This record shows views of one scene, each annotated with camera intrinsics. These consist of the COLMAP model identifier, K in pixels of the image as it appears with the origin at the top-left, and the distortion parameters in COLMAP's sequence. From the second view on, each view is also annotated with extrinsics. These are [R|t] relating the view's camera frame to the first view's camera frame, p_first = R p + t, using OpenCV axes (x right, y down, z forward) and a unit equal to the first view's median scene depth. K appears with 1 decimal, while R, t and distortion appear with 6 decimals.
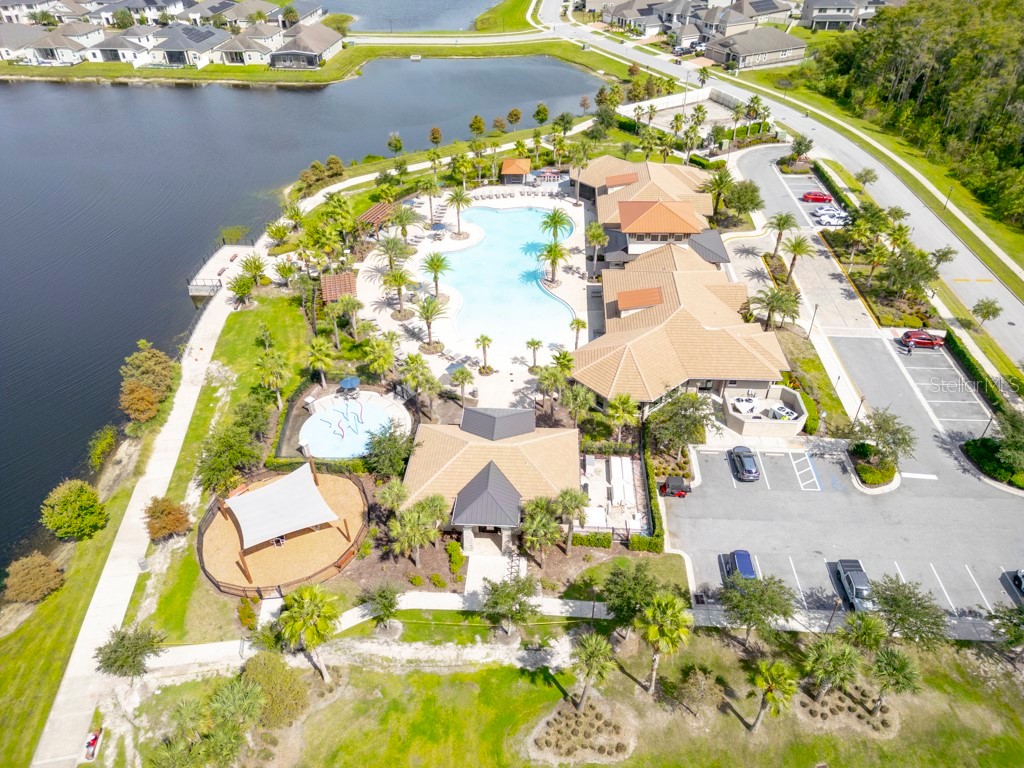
lens RADIAL K [[721.2, 0, 511.2], [0, 721.2, 385.2], [0, 0, 1]] dist [0.030809, -0.008848]
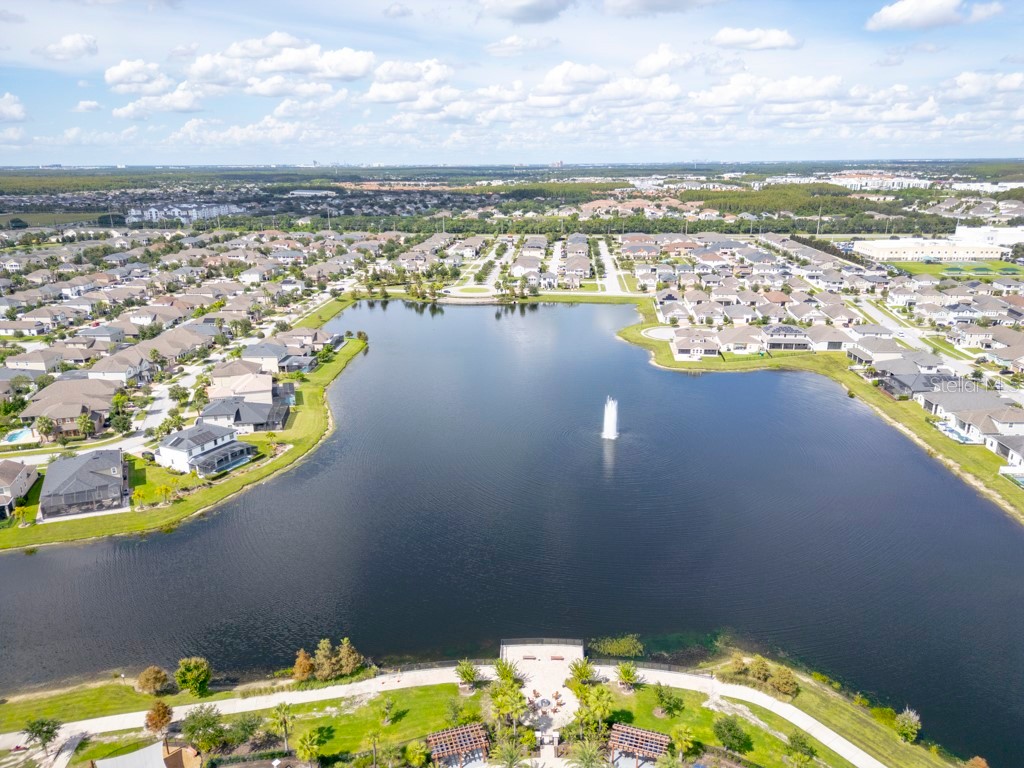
lens RADIAL K [[717.4, 0, 509.7], [0, 717.4, 385.7], [0, 0, 1]] dist [0.066379, -0.064363]
pose [[0.053638, 0.310070, -0.949199, 0.258830], [-0.591014, 0.776050, 0.220111, -0.359271], [0.804876, 0.549184, 0.224882, 0.264351]]
